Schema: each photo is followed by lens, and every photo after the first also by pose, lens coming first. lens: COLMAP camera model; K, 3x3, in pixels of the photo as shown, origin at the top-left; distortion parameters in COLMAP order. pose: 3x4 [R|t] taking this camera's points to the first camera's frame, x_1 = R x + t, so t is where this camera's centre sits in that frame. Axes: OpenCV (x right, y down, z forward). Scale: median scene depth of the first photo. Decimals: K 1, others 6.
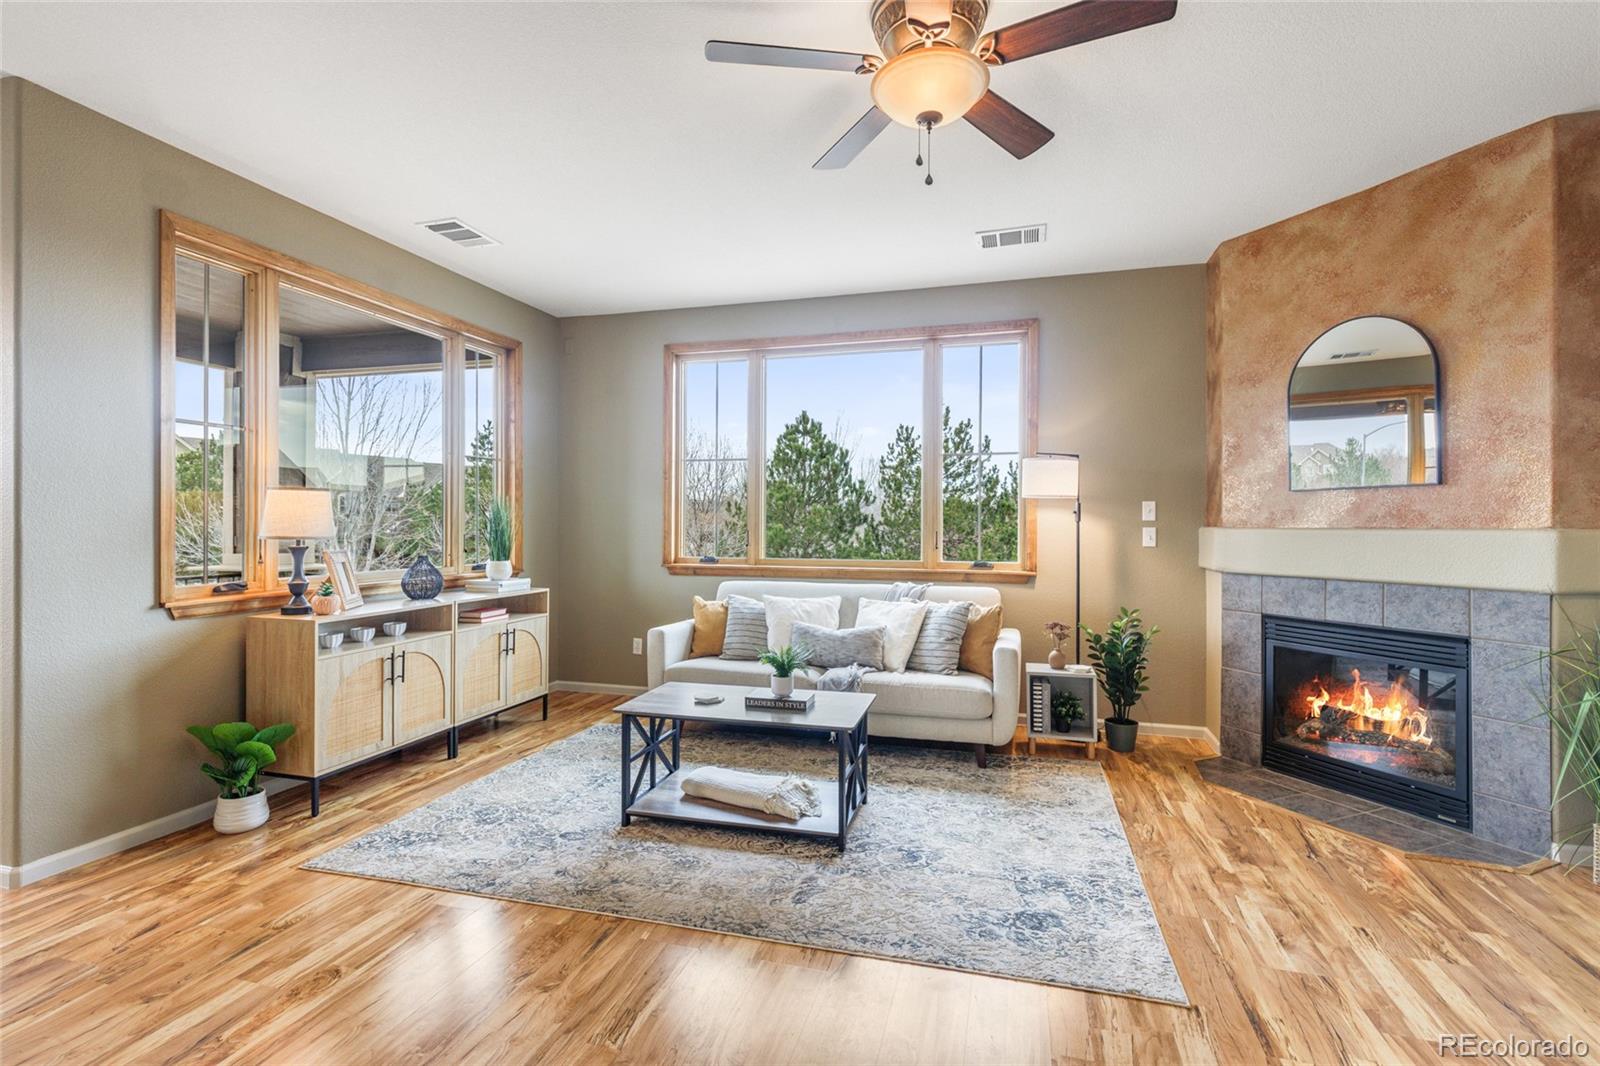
lens RADIAL K [[732.6, 0, 807.2], [0, 732.6, 526.6], [0, 0, 1]] dist [0.004894, 0.000069]
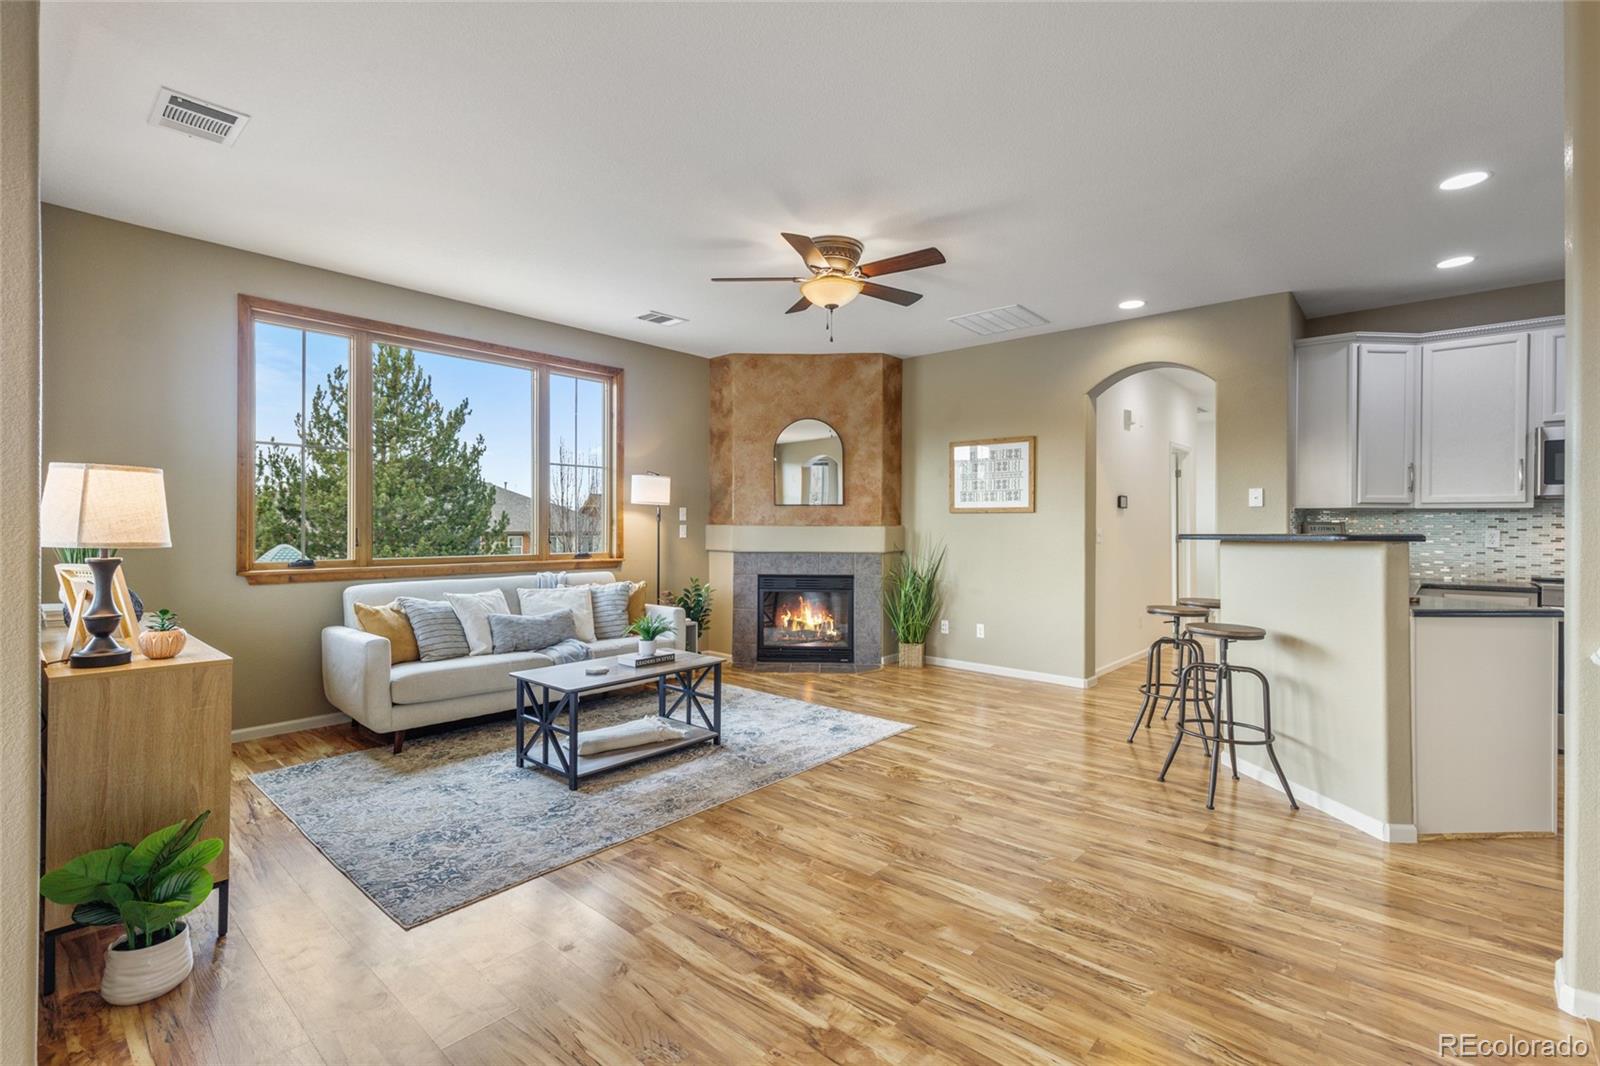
lens RADIAL K [[719.9, 0, 804.4], [0, 719.9, 528.2], [0, 0, 1]] dist [0.004123, 0.000131]
pose [[0.431726, -0.005861, 0.901986, -0.993283], [-0.002636, 0.999966, 0.007760, -0.006065], [-0.902001, -0.005727, 0.431696, 0.180540]]
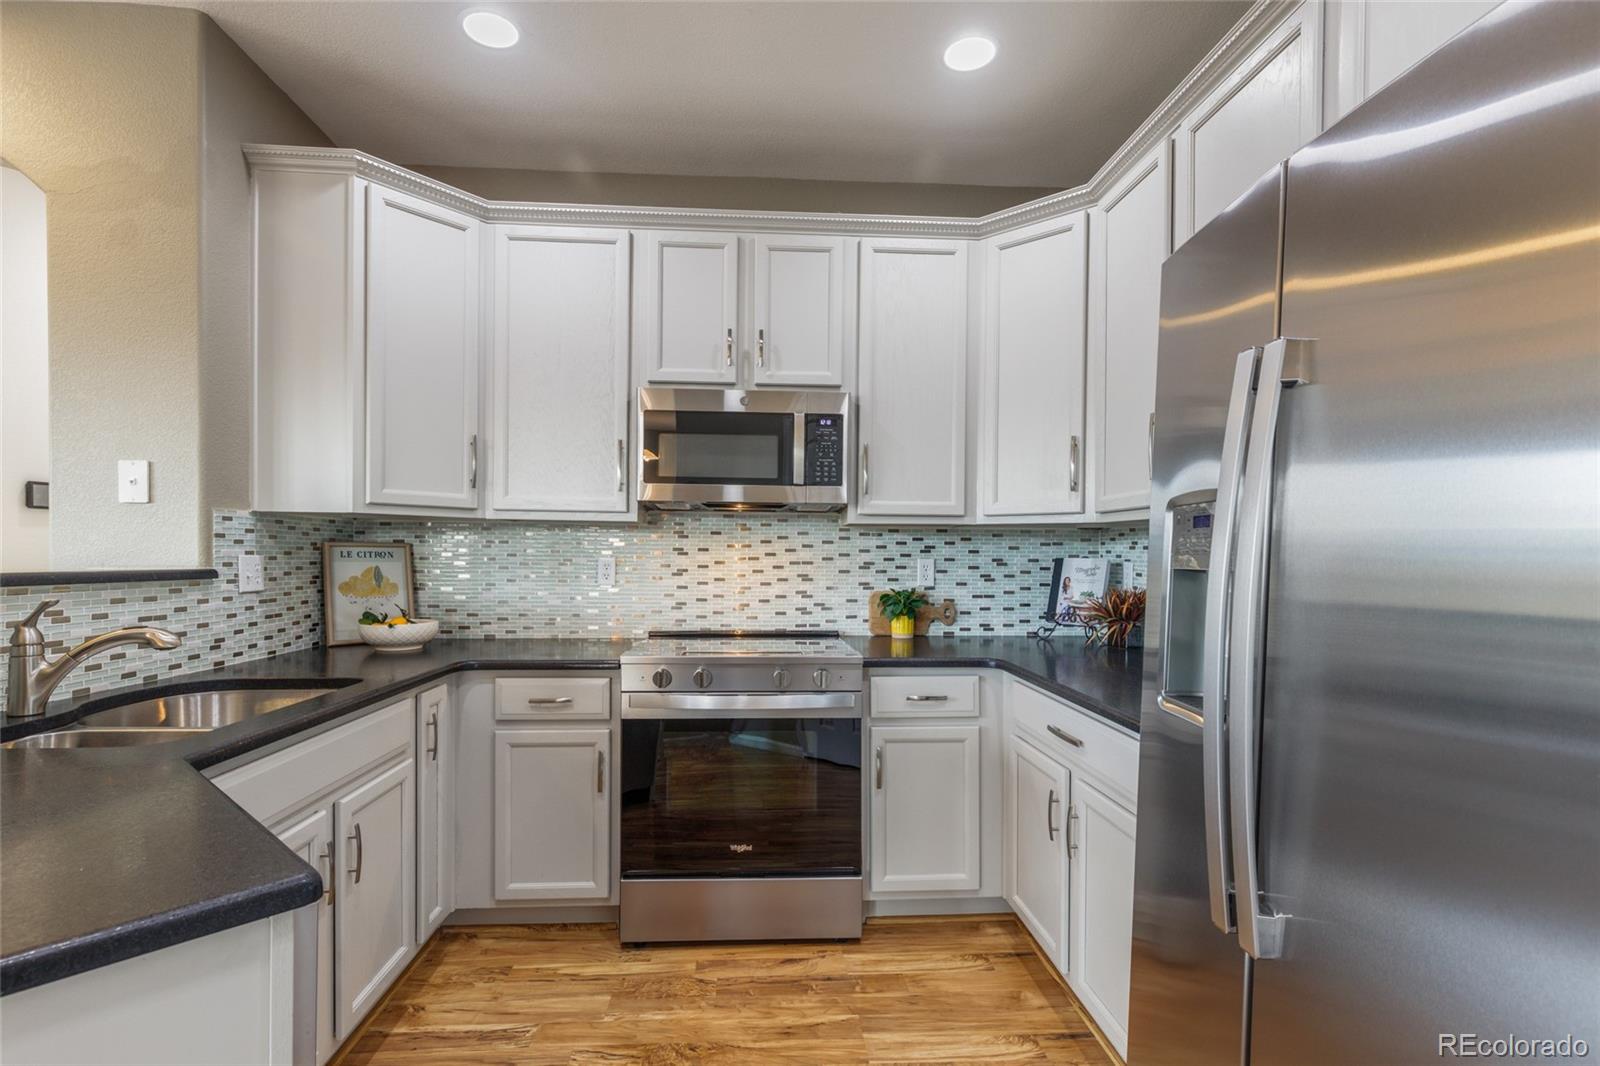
lens RADIAL K [[719.9, 0, 804.4], [0, 719.9, 528.2], [0, 0, 1]] dist [0.004123, 0.000131]
pose [[-0.337862, 0.018229, 0.941019, -0.048700], [-0.010240, 0.999682, -0.023042, -0.012692], [-0.941140, -0.017421, -0.337568, -0.350846]]
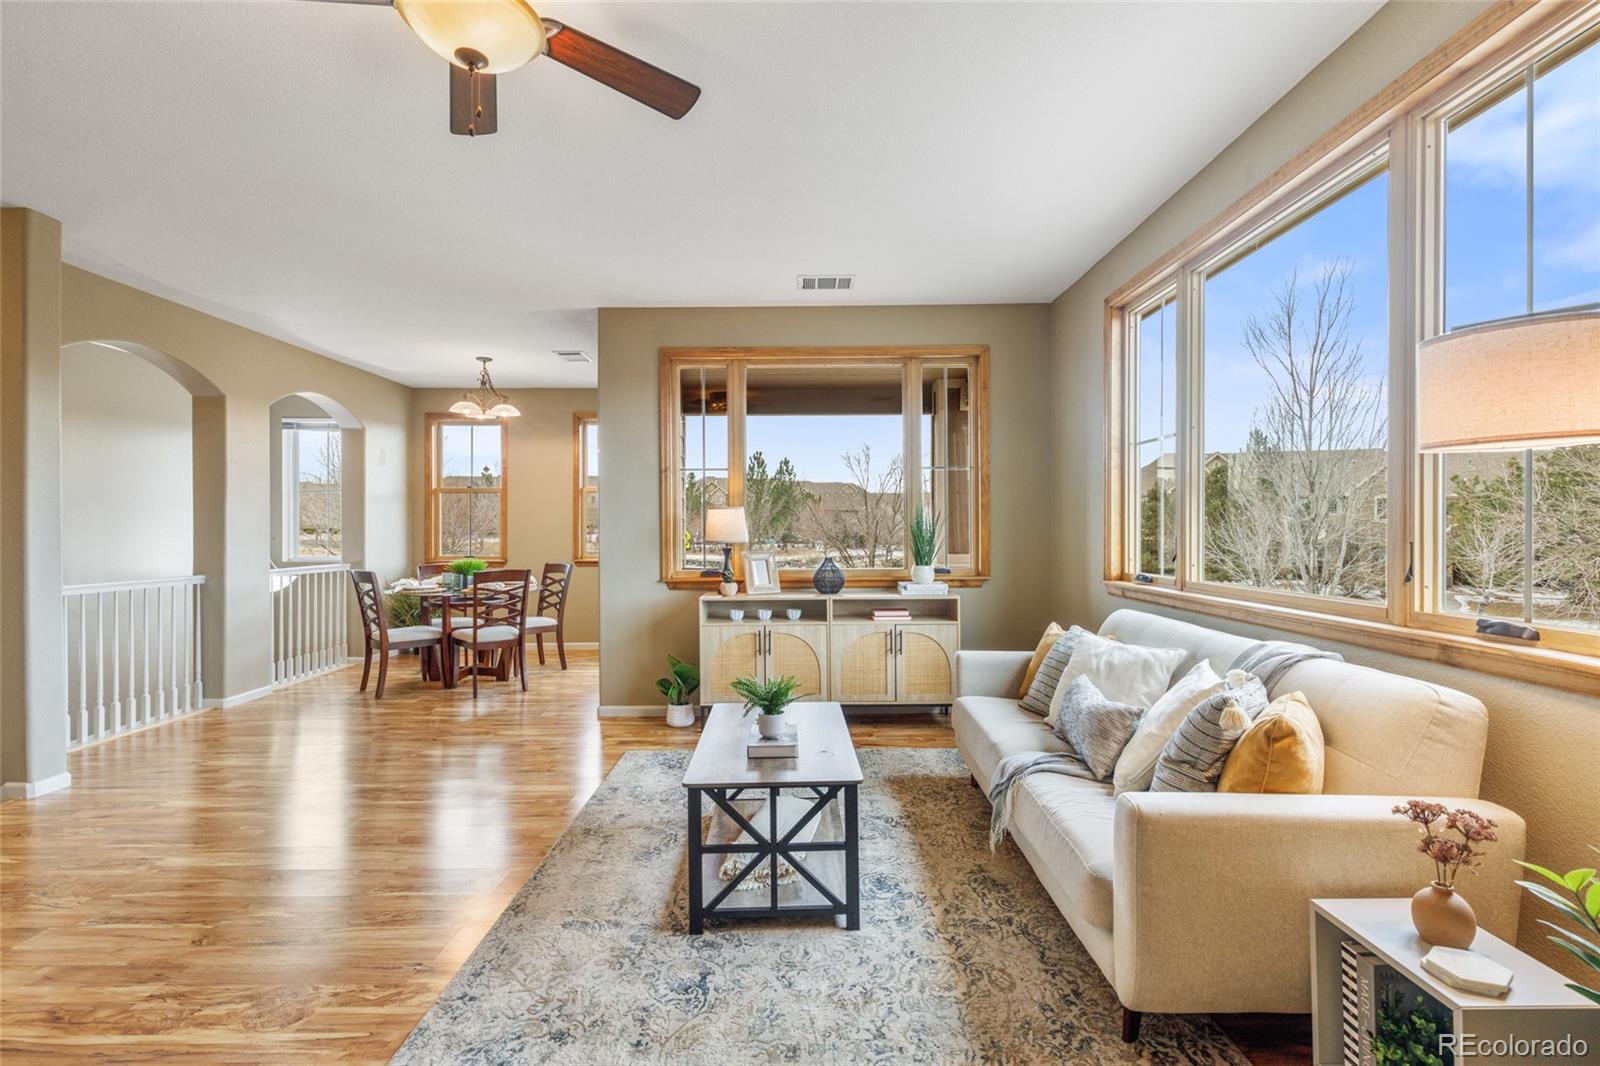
lens RADIAL K [[719.9, 0, 804.4], [0, 719.9, 528.2], [0, 0, 1]] dist [0.004123, 0.000131]
pose [[0.278369, -0.007420, -0.960446, 0.713018], [0.004557, 0.999969, -0.006404, -0.001298], [0.960463, -0.002594, 0.278394, 0.749586]]
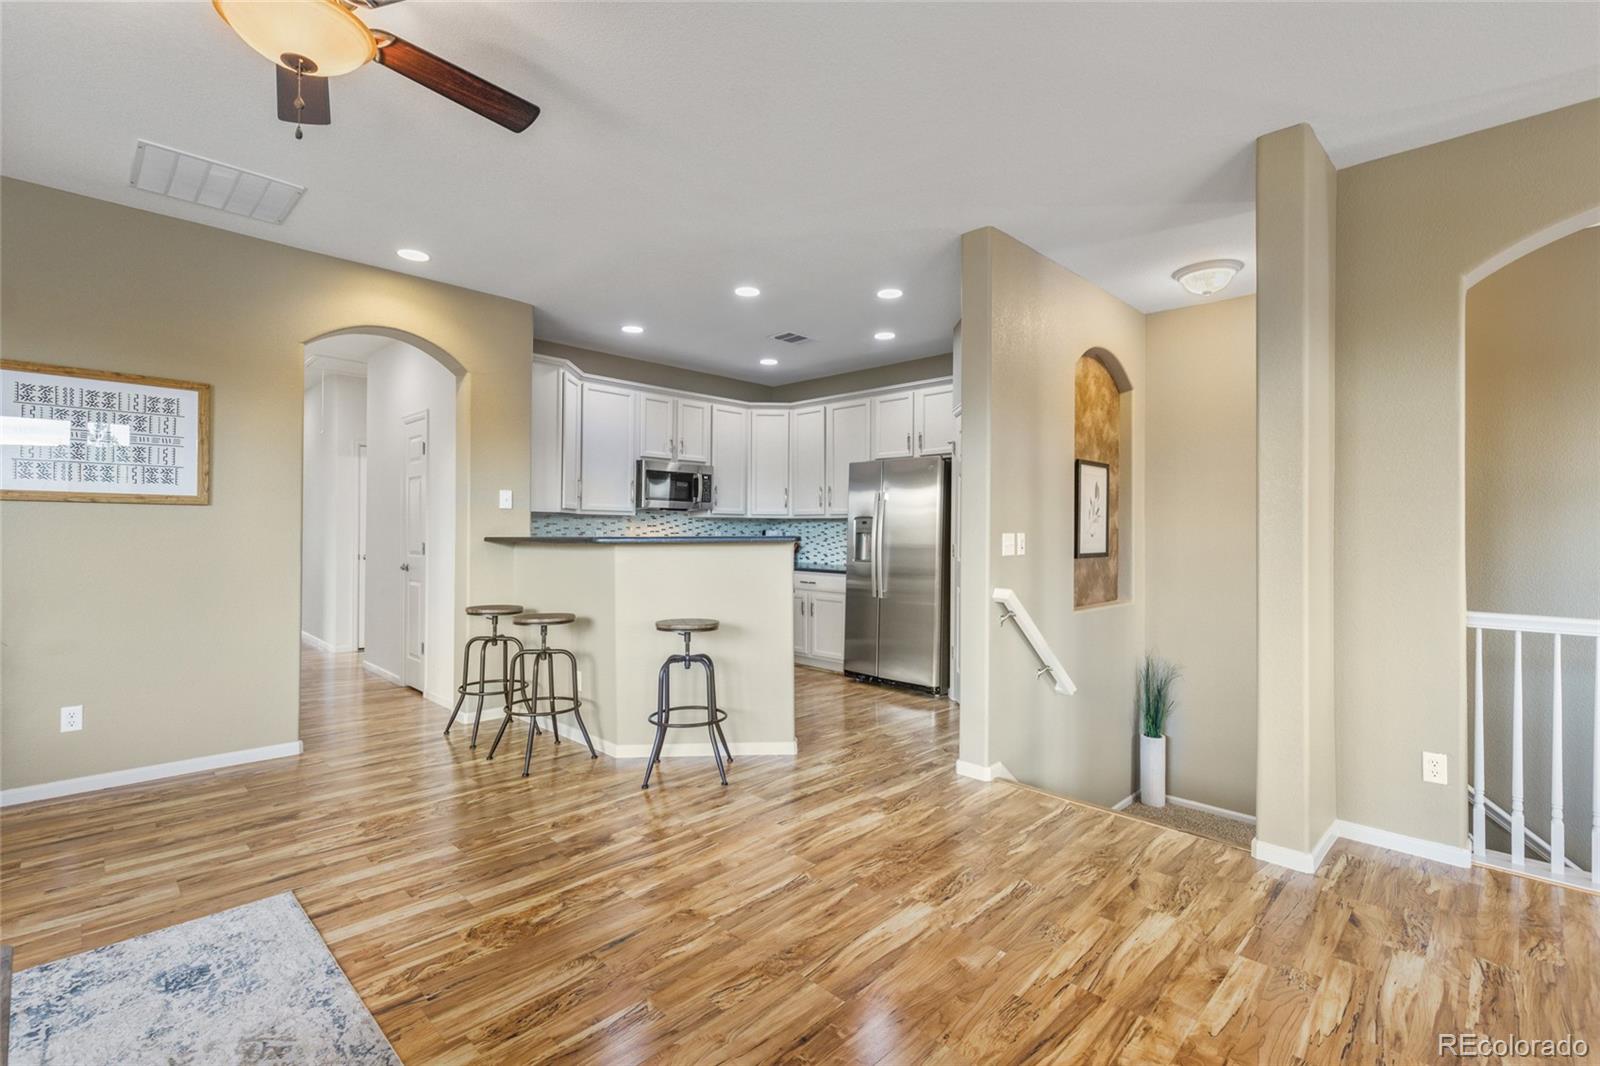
lens RADIAL K [[719.9, 0, 804.4], [0, 719.9, 528.2], [0, 0, 1]] dist [0.004123, 0.000131]
pose [[-0.878368, -0.007974, 0.477918, -0.513811], [-0.010302, 0.999944, -0.002249, -0.003769], [-0.477873, -0.006899, -0.878402, 0.966226]]
